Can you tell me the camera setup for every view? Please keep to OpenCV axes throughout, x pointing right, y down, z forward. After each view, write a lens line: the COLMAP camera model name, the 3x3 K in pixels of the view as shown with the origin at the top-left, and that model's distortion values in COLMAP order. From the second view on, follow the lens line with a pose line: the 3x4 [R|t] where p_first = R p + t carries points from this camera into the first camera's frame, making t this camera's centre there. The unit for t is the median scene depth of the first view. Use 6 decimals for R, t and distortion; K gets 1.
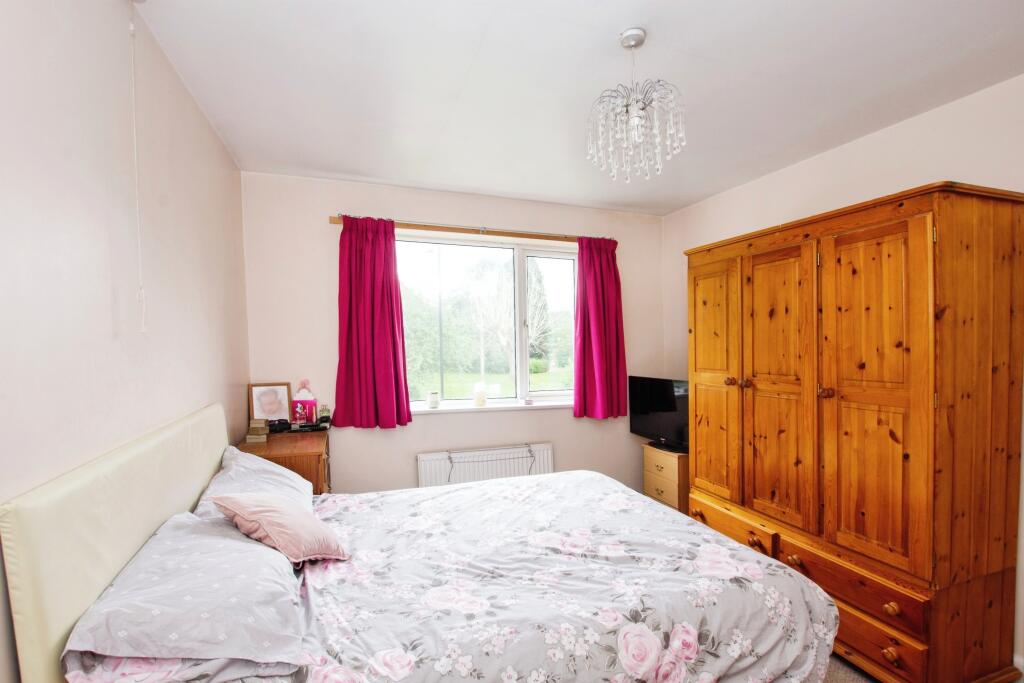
lens RADIAL K [[442.2, 0, 512.0], [0, 442.2, 341.5], [0, 0, 1]] dist [-0.023025, -0.000090]
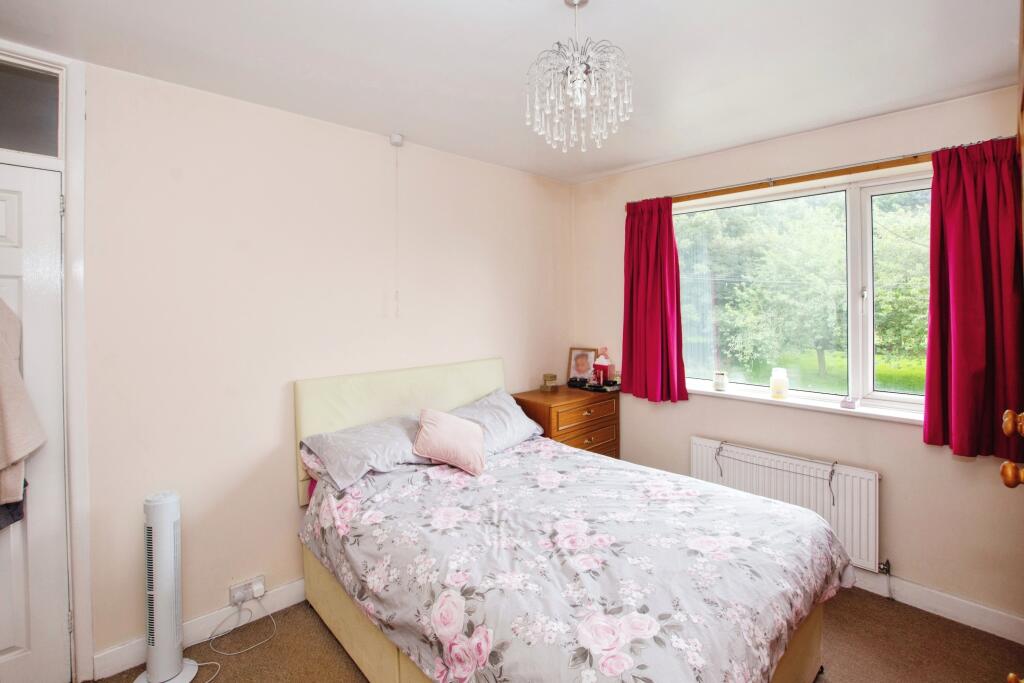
lens RADIAL K [[467.7, 0, 513.9], [0, 467.7, 328.1], [0, 0, 1]] dist [-0.018302, 0.000107]
pose [[0.424777, 0.033293, -0.904686, 0.941717], [0.005883, 0.999201, 0.039533, -0.023370], [0.905279, -0.022115, 0.424242, 0.472531]]
